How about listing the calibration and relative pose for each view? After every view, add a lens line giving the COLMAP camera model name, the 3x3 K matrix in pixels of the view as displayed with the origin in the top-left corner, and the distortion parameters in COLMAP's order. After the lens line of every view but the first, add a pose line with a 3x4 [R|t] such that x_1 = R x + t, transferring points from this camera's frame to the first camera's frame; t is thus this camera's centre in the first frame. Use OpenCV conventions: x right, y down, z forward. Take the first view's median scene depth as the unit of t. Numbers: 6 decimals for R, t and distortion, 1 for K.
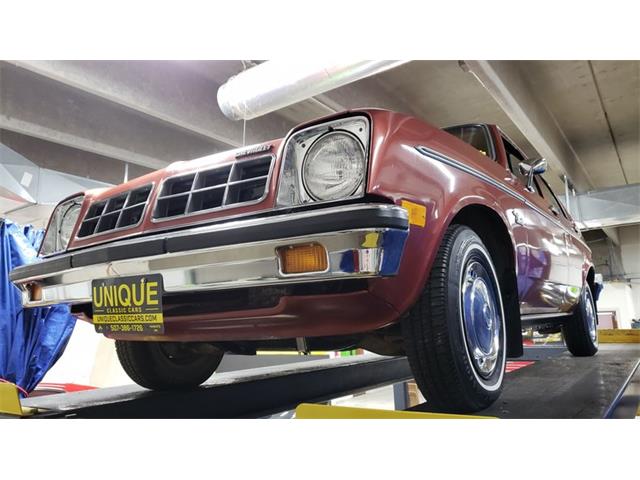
lens RADIAL K [[503.1, 0, 320.3], [0, 503.1, 240.2], [0, 0, 1]] dist [0.019528, -0.000461]
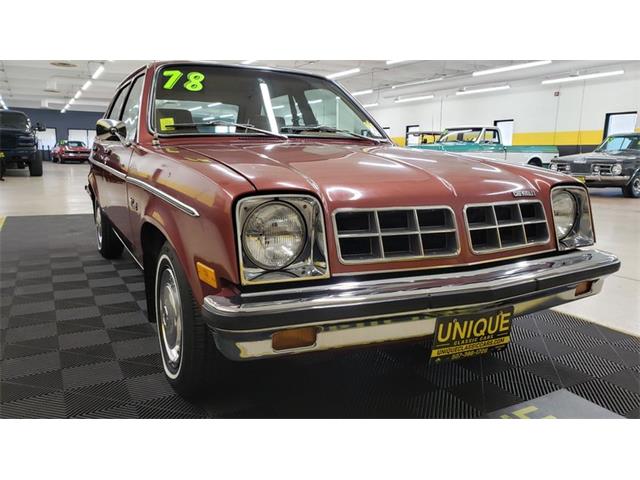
lens RADIAL K [[503.1, 0, 317.5], [0, 503.1, 235.9], [0, 0, 1]] dist [0.019528, -0.000461]
pose [[0.457224, -0.108089, 0.882759, -1.517986], [-0.178576, 0.961214, 0.210188, -0.253133], [-0.871239, -0.253742, 0.420188, 0.911293]]
